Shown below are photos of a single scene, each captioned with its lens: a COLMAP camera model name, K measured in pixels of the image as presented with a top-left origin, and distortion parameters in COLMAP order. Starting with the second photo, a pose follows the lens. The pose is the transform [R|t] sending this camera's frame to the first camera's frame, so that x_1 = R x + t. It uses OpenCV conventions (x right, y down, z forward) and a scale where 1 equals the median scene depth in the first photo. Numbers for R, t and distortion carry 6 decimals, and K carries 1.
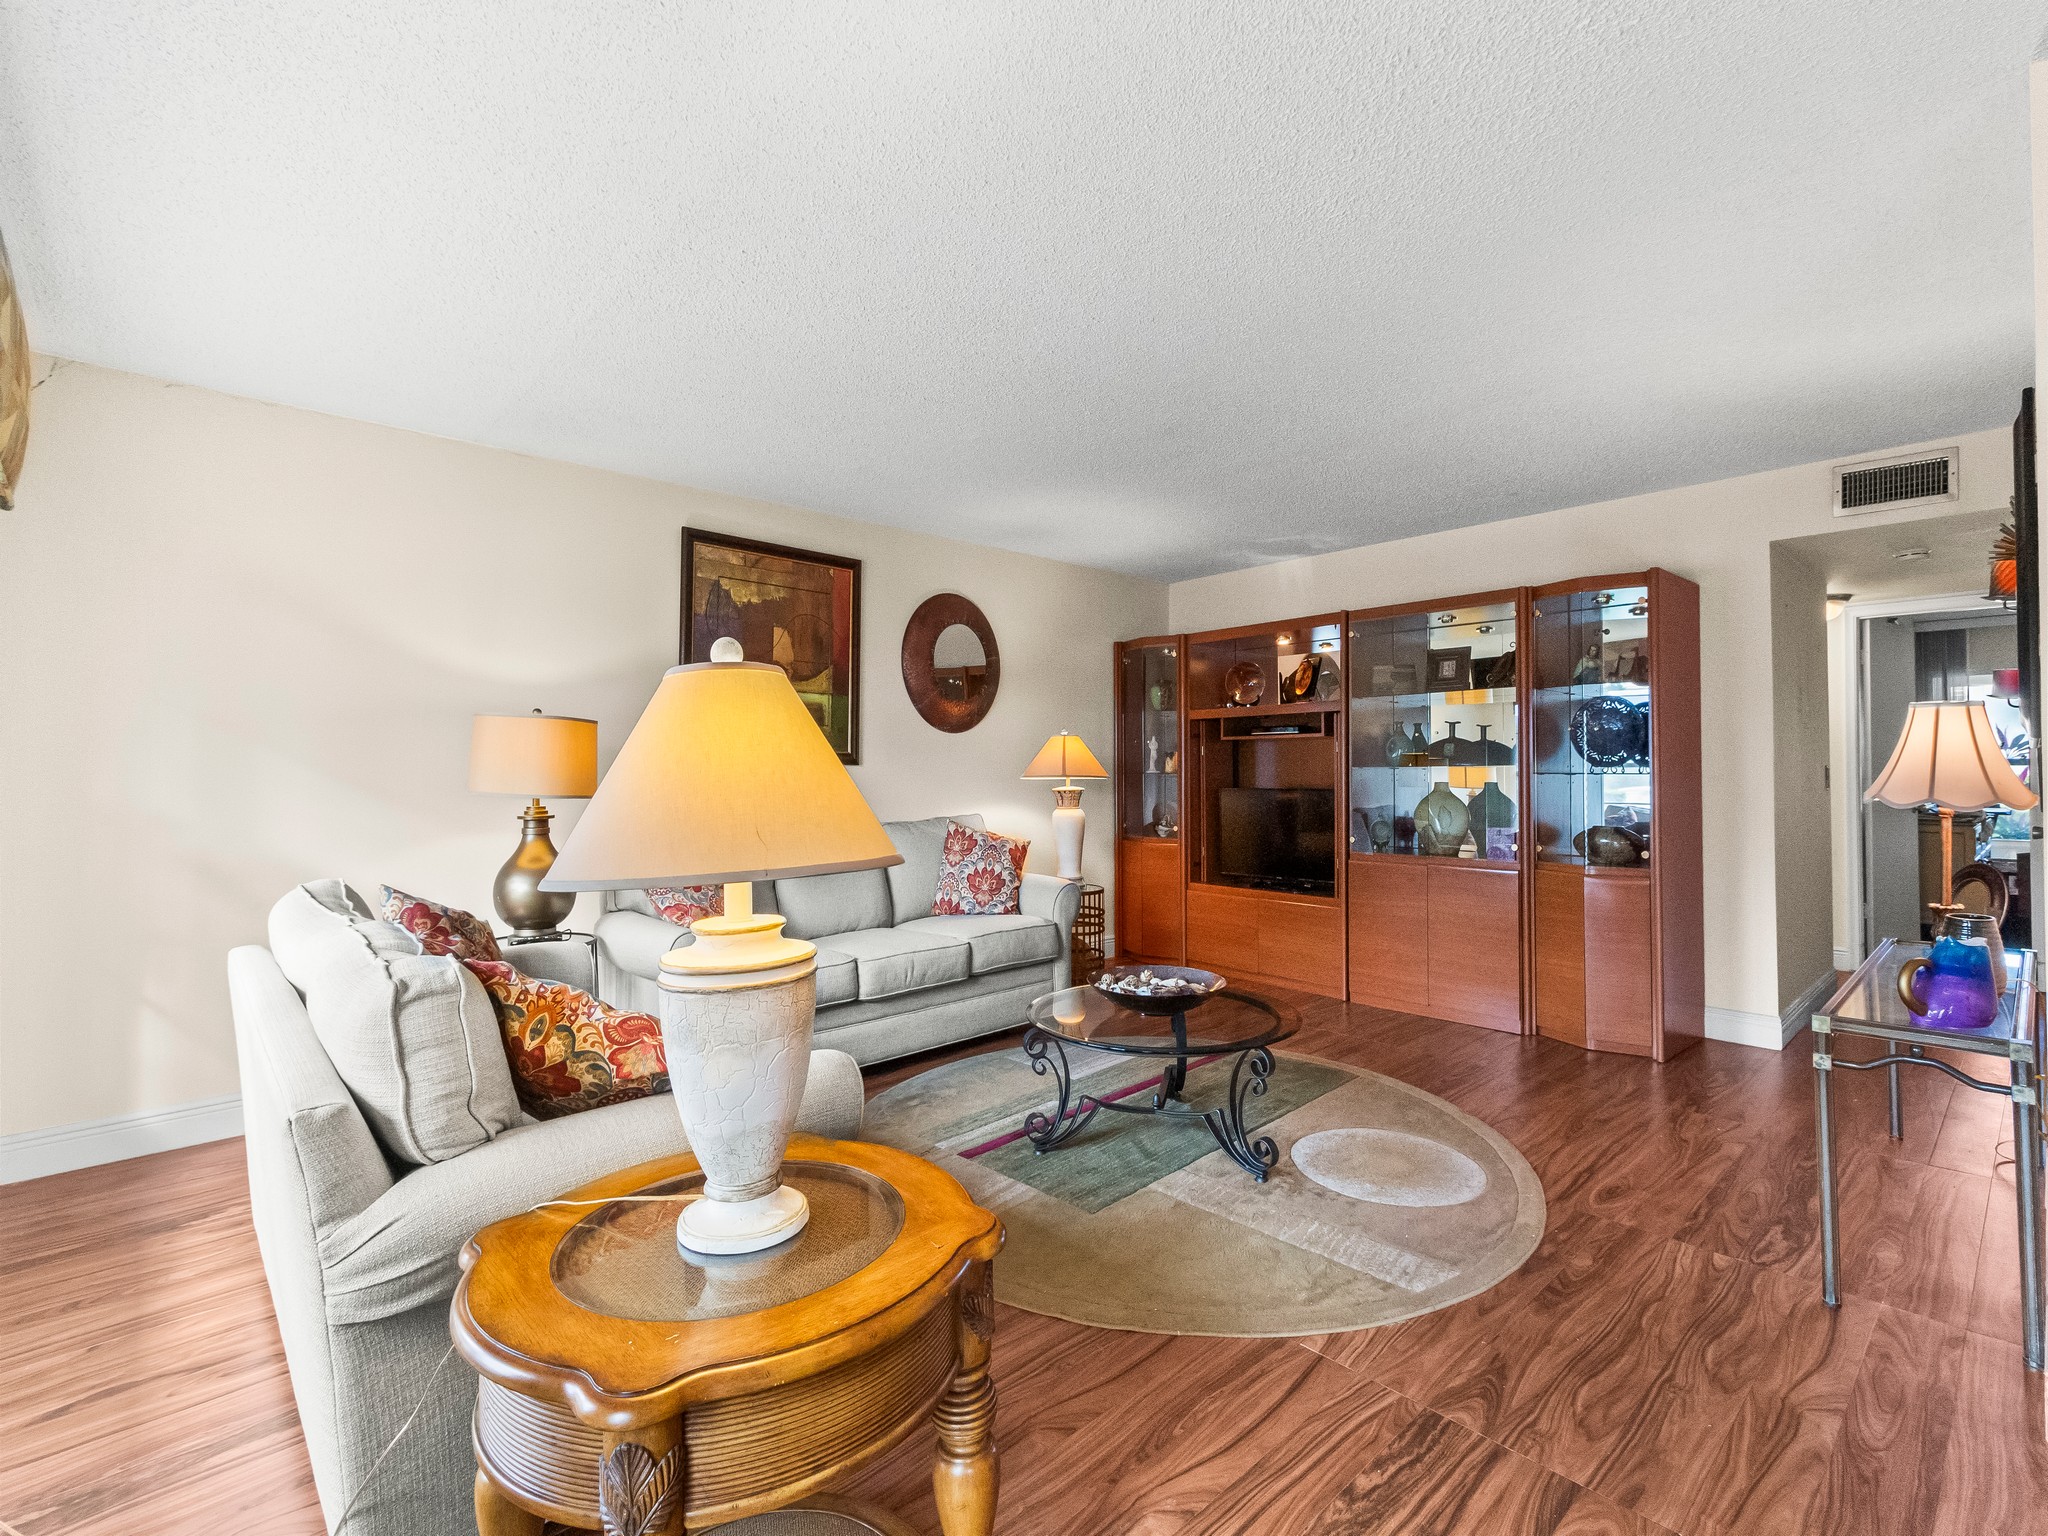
lens RADIAL K [[946.4, 0, 1026.5], [0, 946.4, 745.5], [0, 0, 1]] dist [-0.000395, -0.000255]
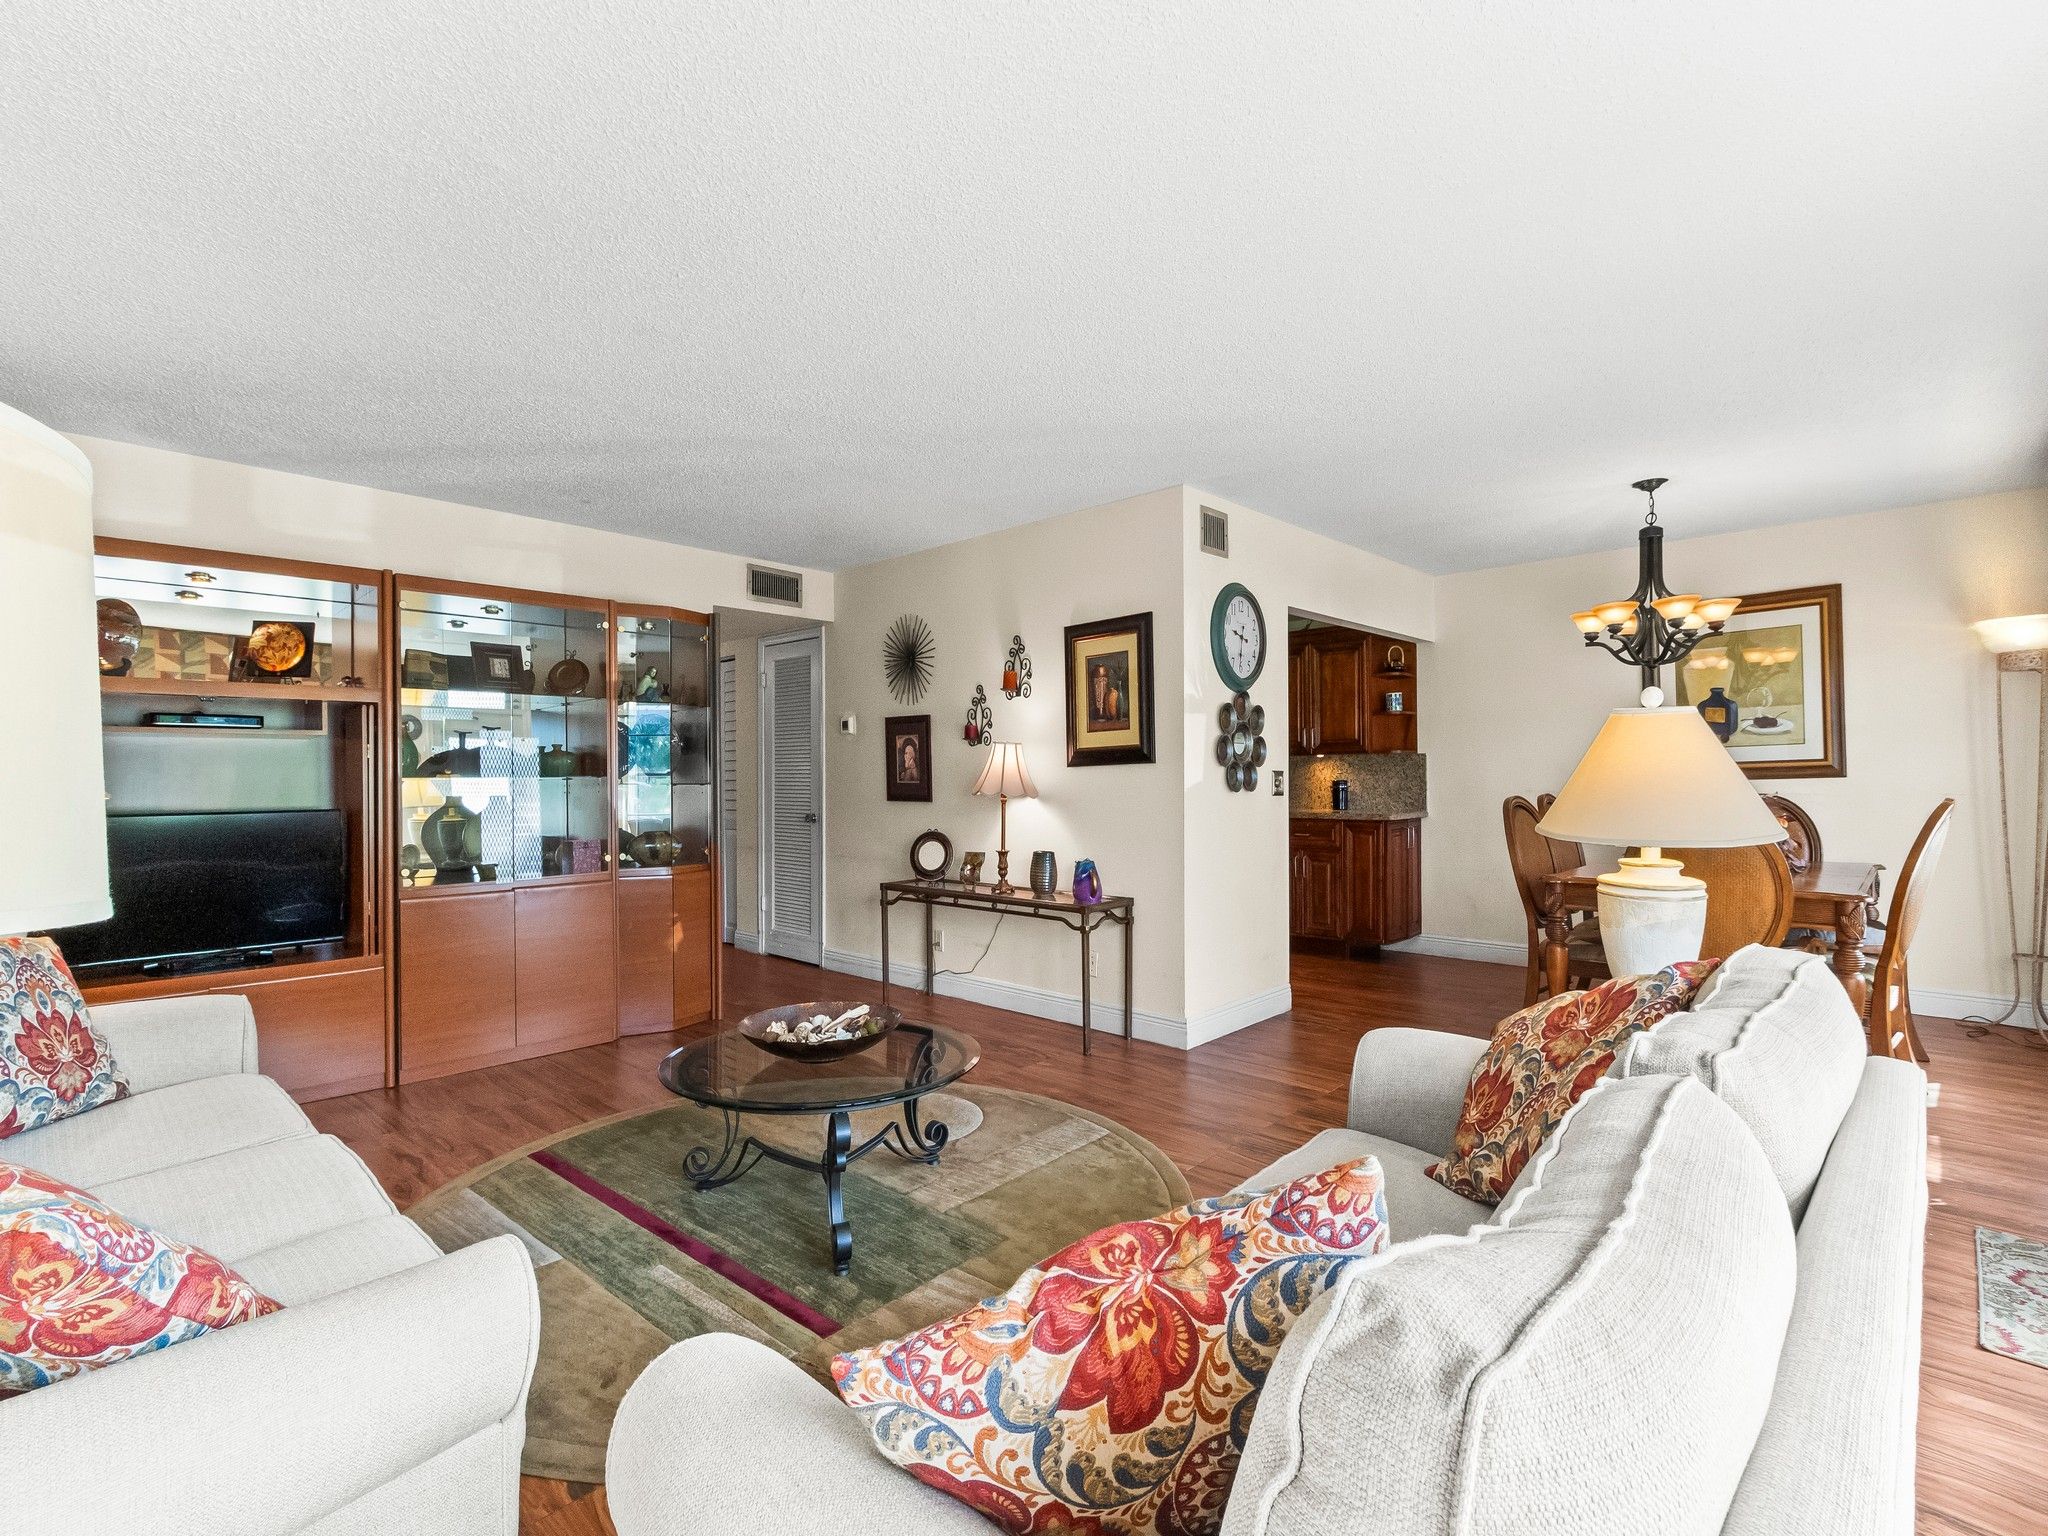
lens RADIAL K [[946.4, 0, 1026.5], [0, 946.4, 745.5], [0, 0, 1]] dist [-0.000395, -0.000255]
pose [[-0.068216, 0.038607, 0.996923, -0.534853], [-0.010594, 0.999167, -0.039419, 0.023591], [-0.997614, -0.013251, -0.067750, 0.632441]]
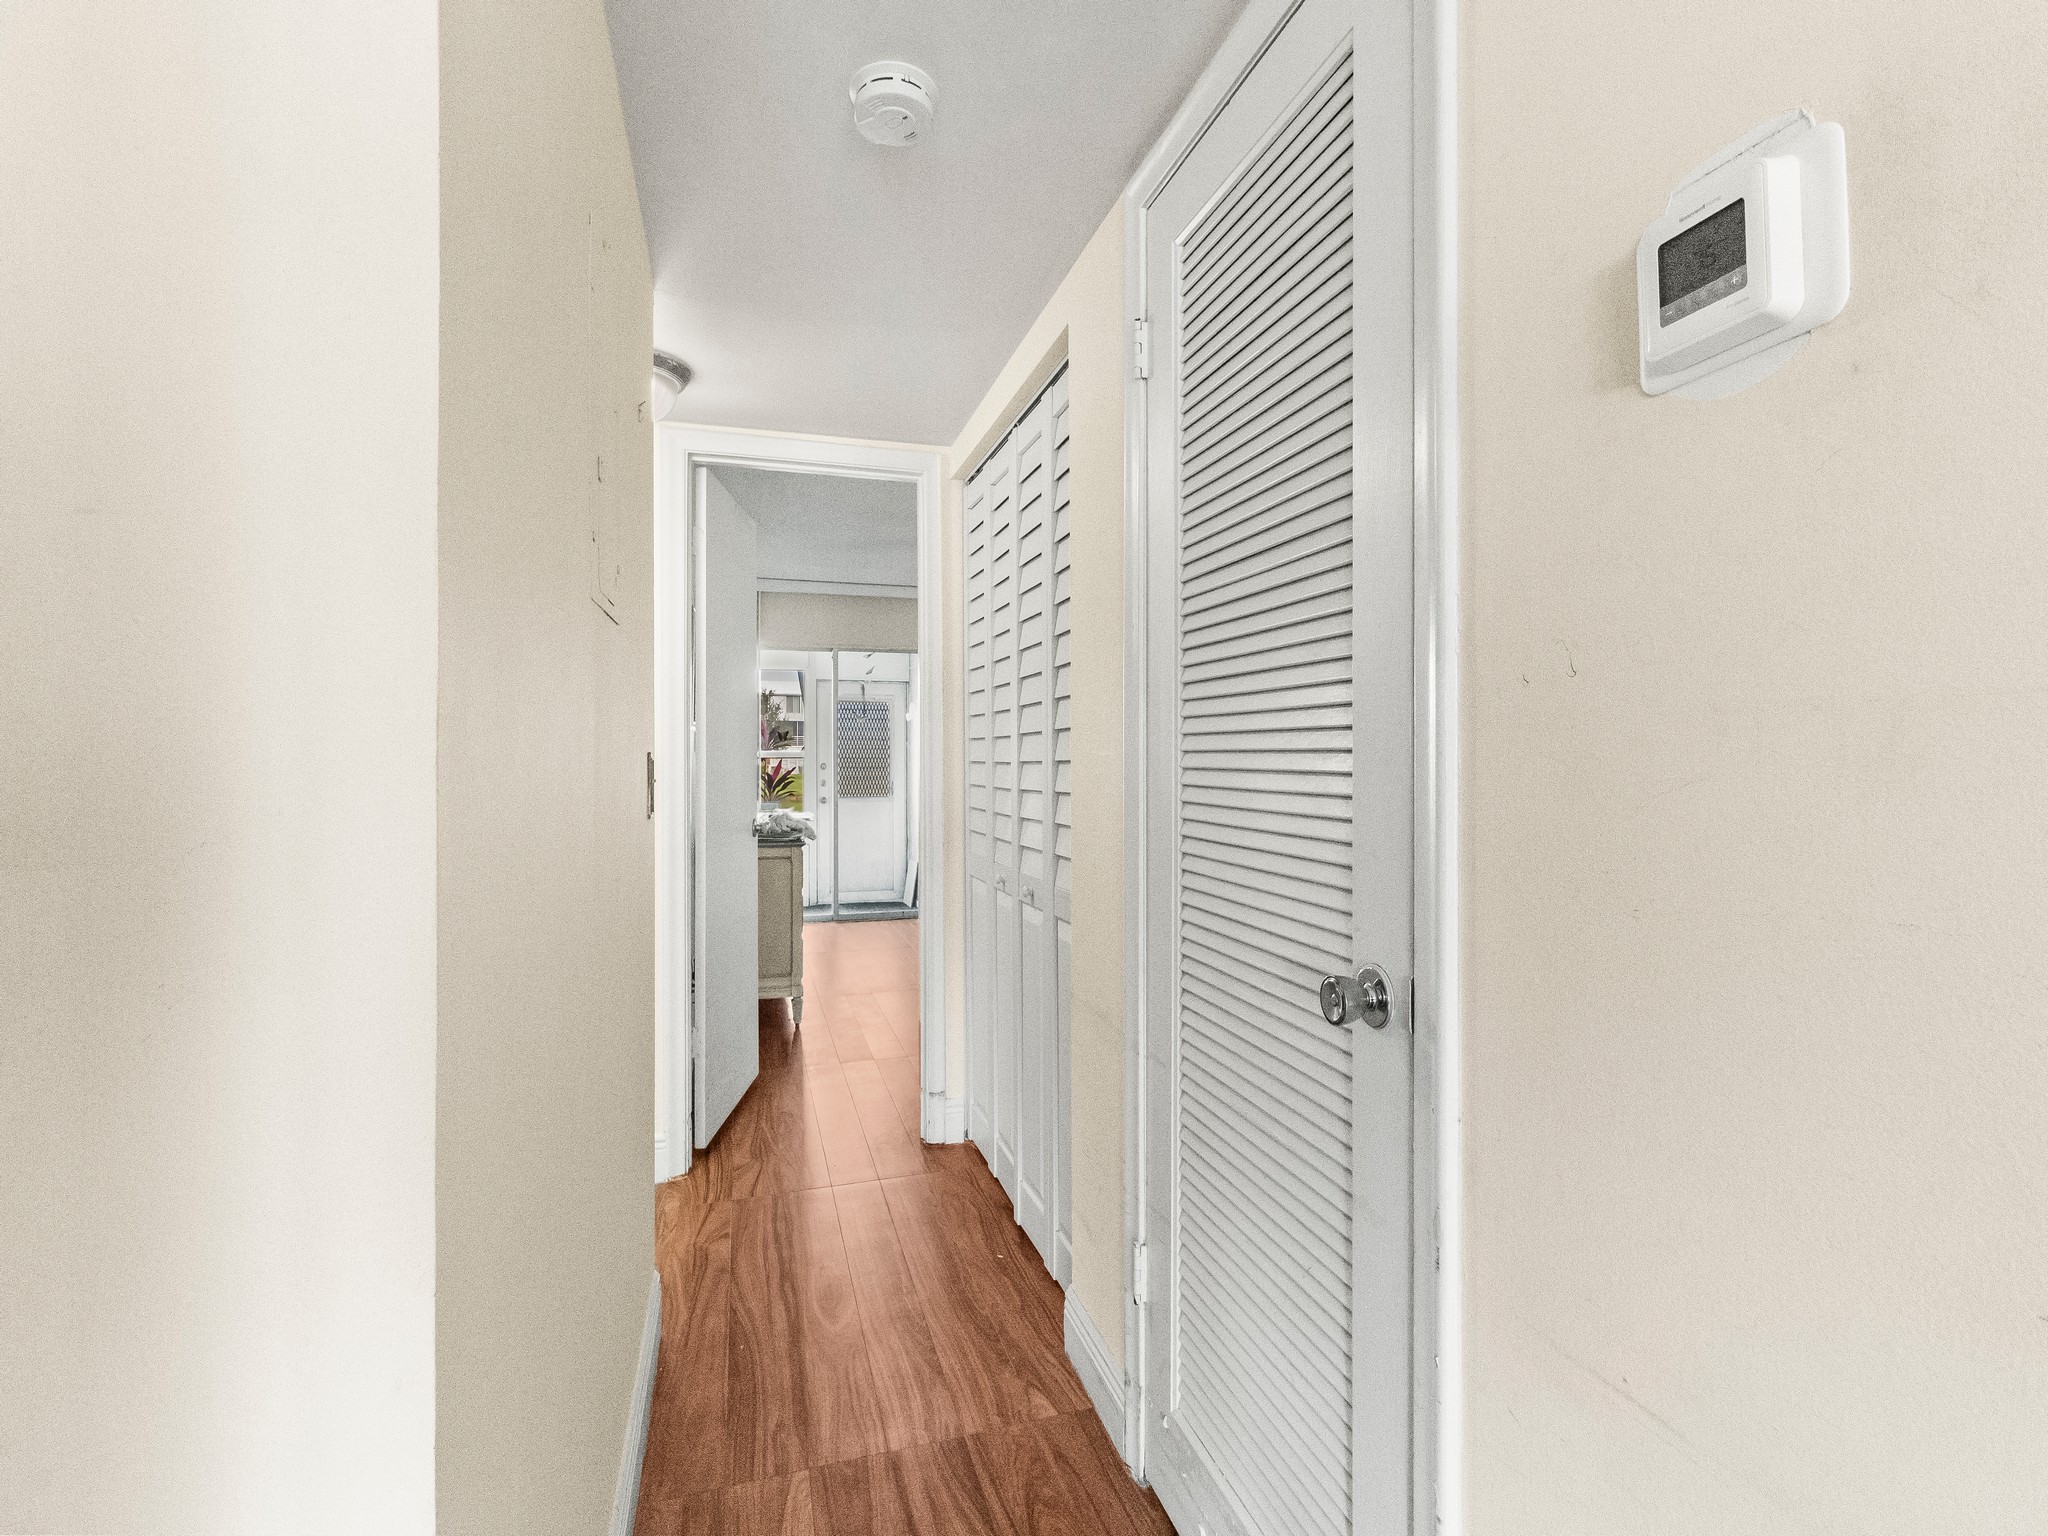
lens RADIAL K [[946.4, 0, 1026.5], [0, 946.4, 745.5], [0, 0, 1]] dist [-0.000395, -0.000255]
pose [[0.446110, 0.007683, 0.894945, 0.690372], [-0.023679, 0.999714, 0.003221, 0.019976], [-0.894665, -0.022629, 0.446165, 0.831969]]
